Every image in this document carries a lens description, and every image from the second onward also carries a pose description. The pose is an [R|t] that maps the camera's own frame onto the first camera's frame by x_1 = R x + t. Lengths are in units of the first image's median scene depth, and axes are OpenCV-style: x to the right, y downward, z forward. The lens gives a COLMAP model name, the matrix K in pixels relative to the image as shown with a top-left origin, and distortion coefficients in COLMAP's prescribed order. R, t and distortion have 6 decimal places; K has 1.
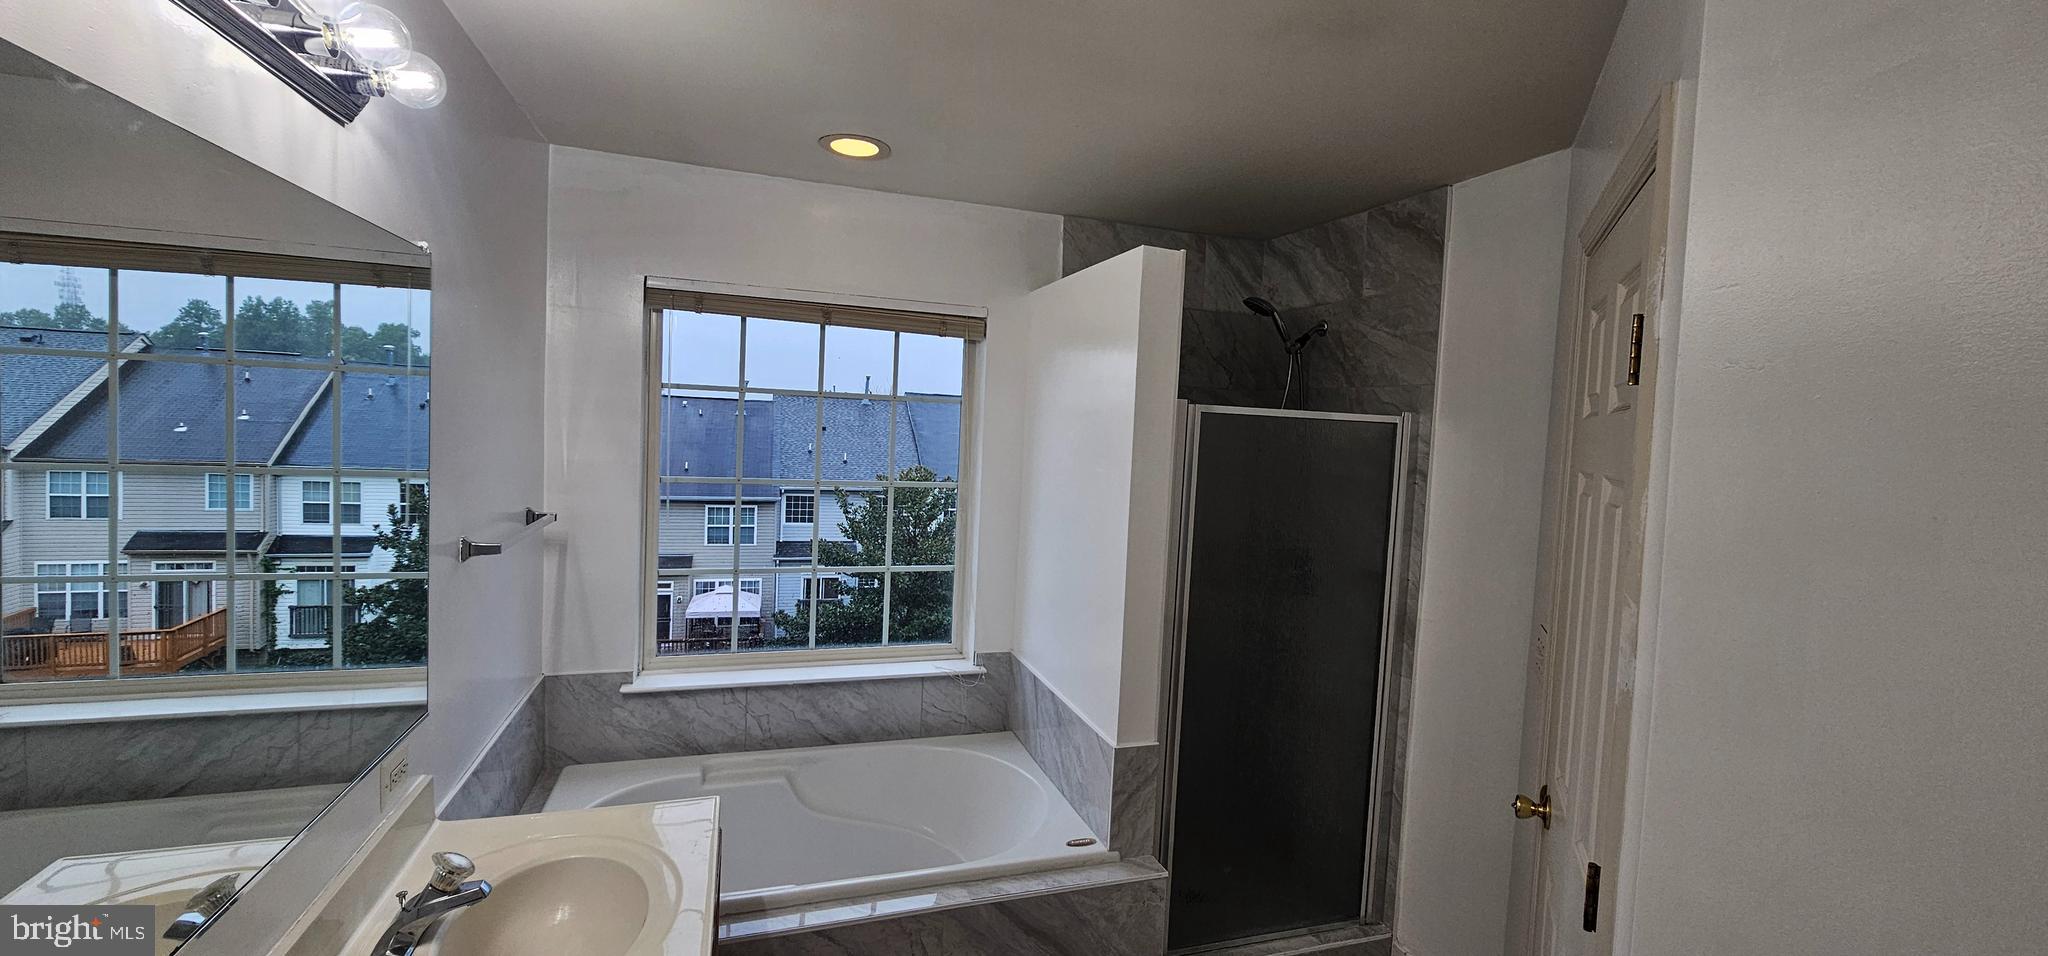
lens RADIAL K [[838.5, 0, 1045.0], [0, 838.5, 465.7], [0, 0, 1]] dist [0.001640, -0.000428]
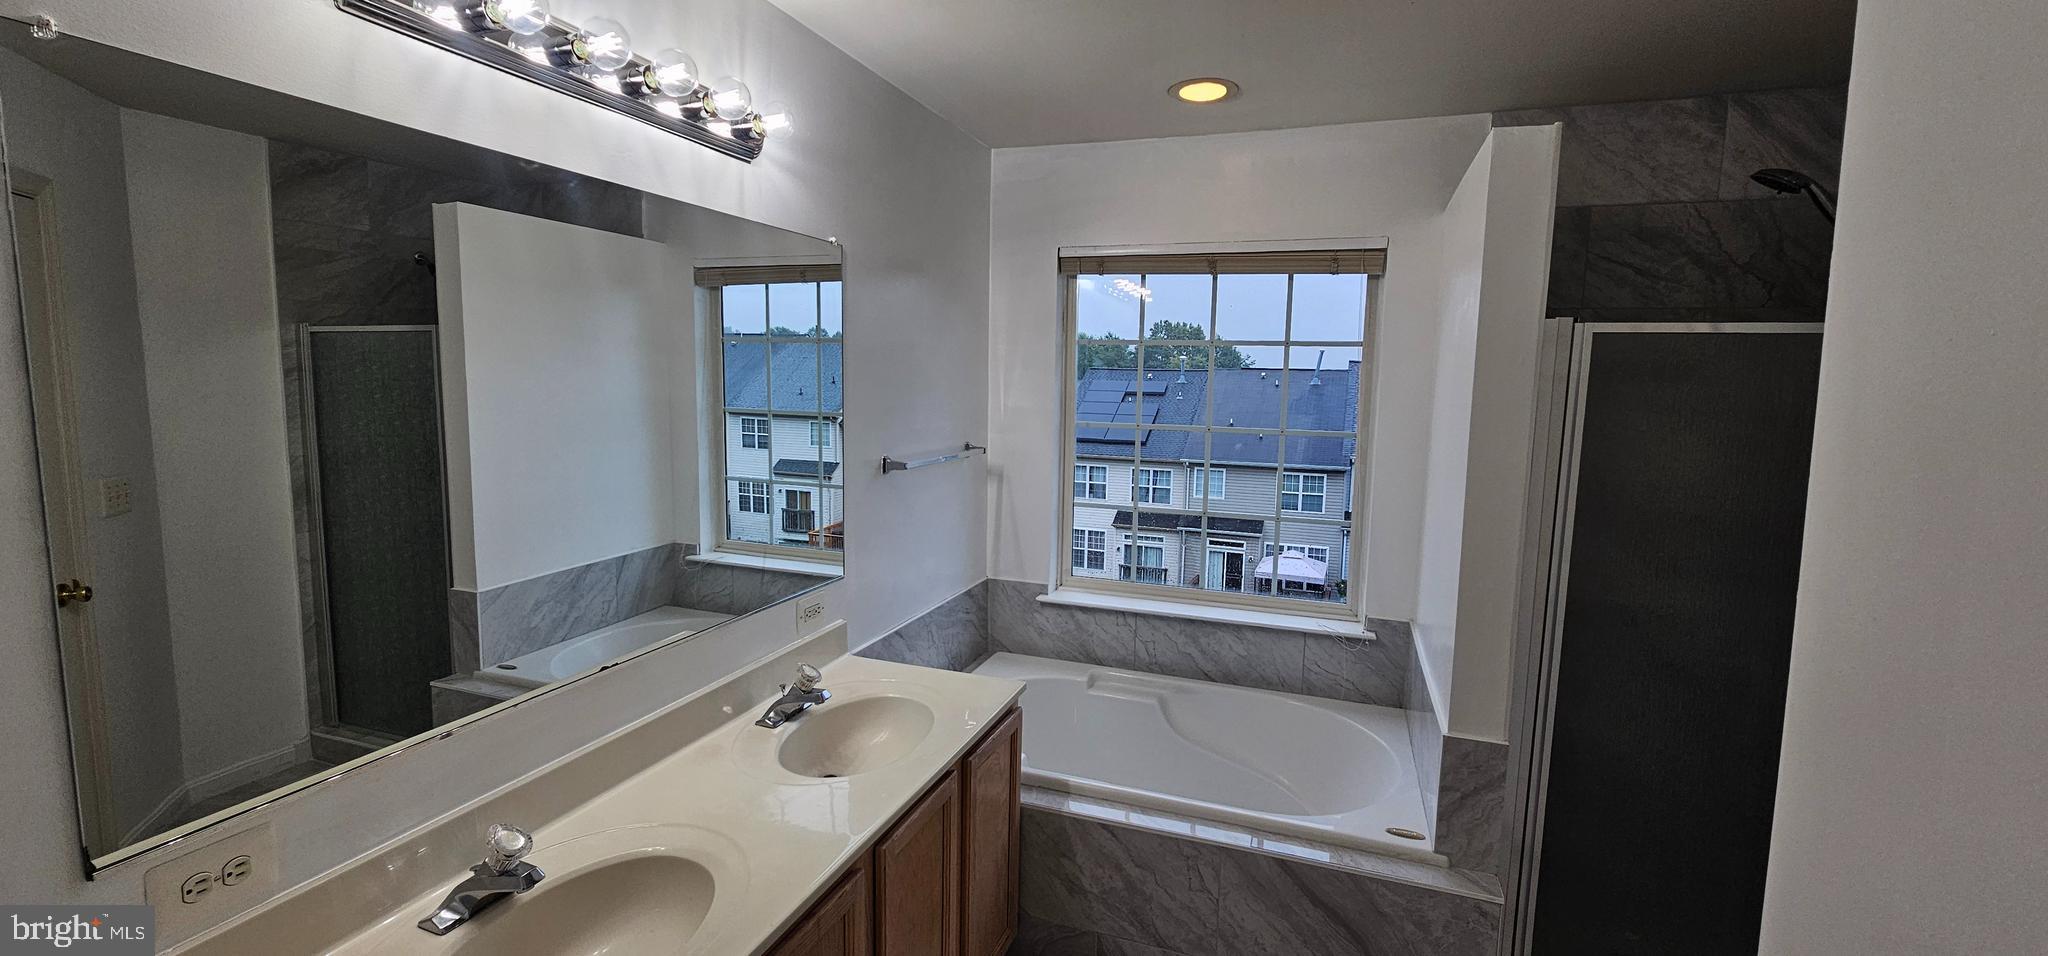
lens RADIAL K [[838.5, 0, 1043.3], [0, 838.5, 464.2], [0, 0, 1]] dist [0.001640, -0.000428]
pose [[0.778776, 0.034964, -0.626327, 0.241480], [-0.014582, 0.999185, 0.037647, 0.029831], [0.627132, -0.020185, 0.778651, 0.072975]]
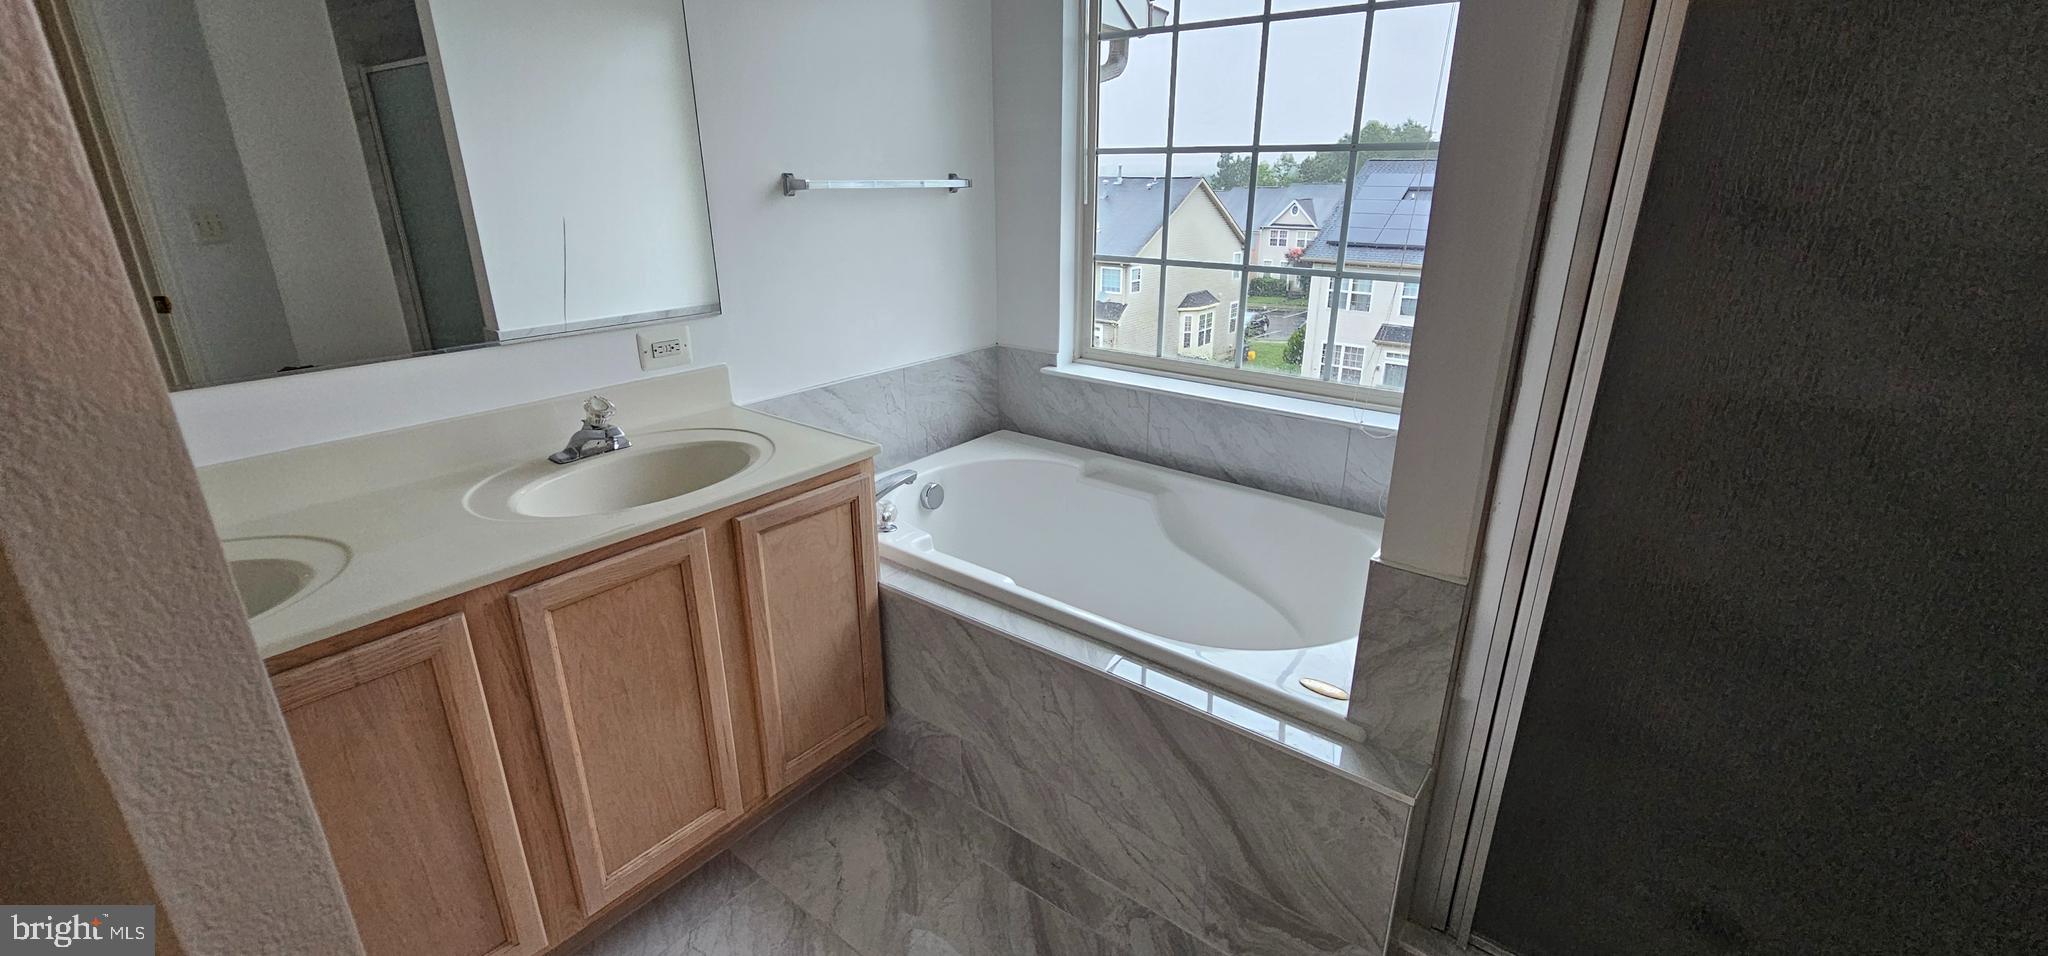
lens RADIAL K [[838.5, 0, 1044.6], [0, 838.5, 472.4], [0, 0, 1]] dist [0.001640, -0.000428]
pose [[0.547888, 0.236494, -0.802427, 0.331573], [-0.018621, 0.962418, 0.270933, 0.109979], [0.836344, -0.133499, 0.531701, 0.437934]]
